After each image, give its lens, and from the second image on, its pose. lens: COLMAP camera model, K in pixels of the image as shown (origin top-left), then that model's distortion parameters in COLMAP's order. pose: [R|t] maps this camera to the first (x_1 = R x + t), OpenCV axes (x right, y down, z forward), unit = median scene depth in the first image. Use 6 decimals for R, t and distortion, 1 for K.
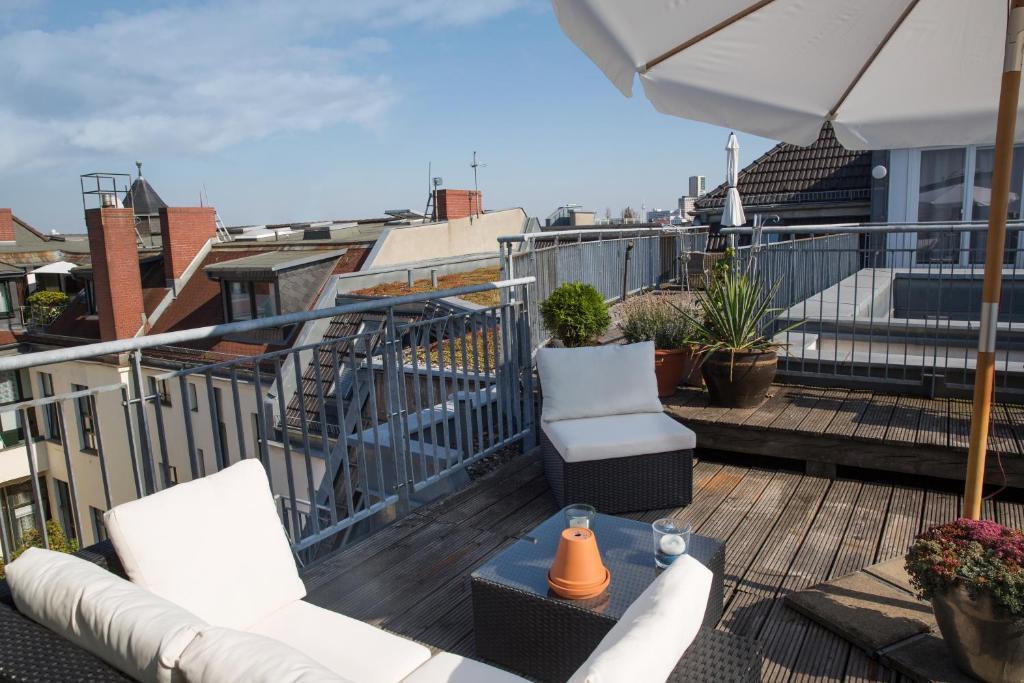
lens RADIAL K [[754.7, 0, 512.0], [0, 754.7, 341.5], [0, 0, 1]] dist [-0.005673, 0.000479]
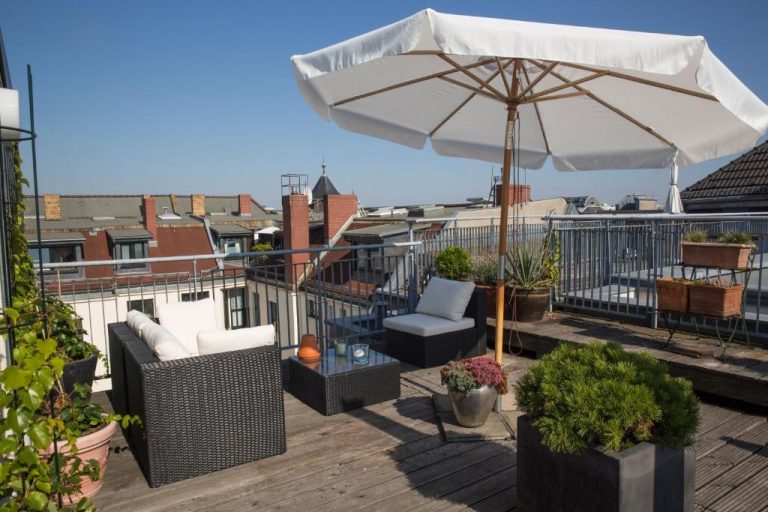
lens RADIAL K [[566.1, 0, 384.0], [0, 566.1, 256.0], [0, 0, 1]] dist [-0.005673, 0.000479]
pose [[0.930162, 0.047179, -0.364105, 0.095544], [-0.071044, 0.996095, -0.052423, 0.005903], [0.360210, 0.074629, 0.929881, -0.064175]]
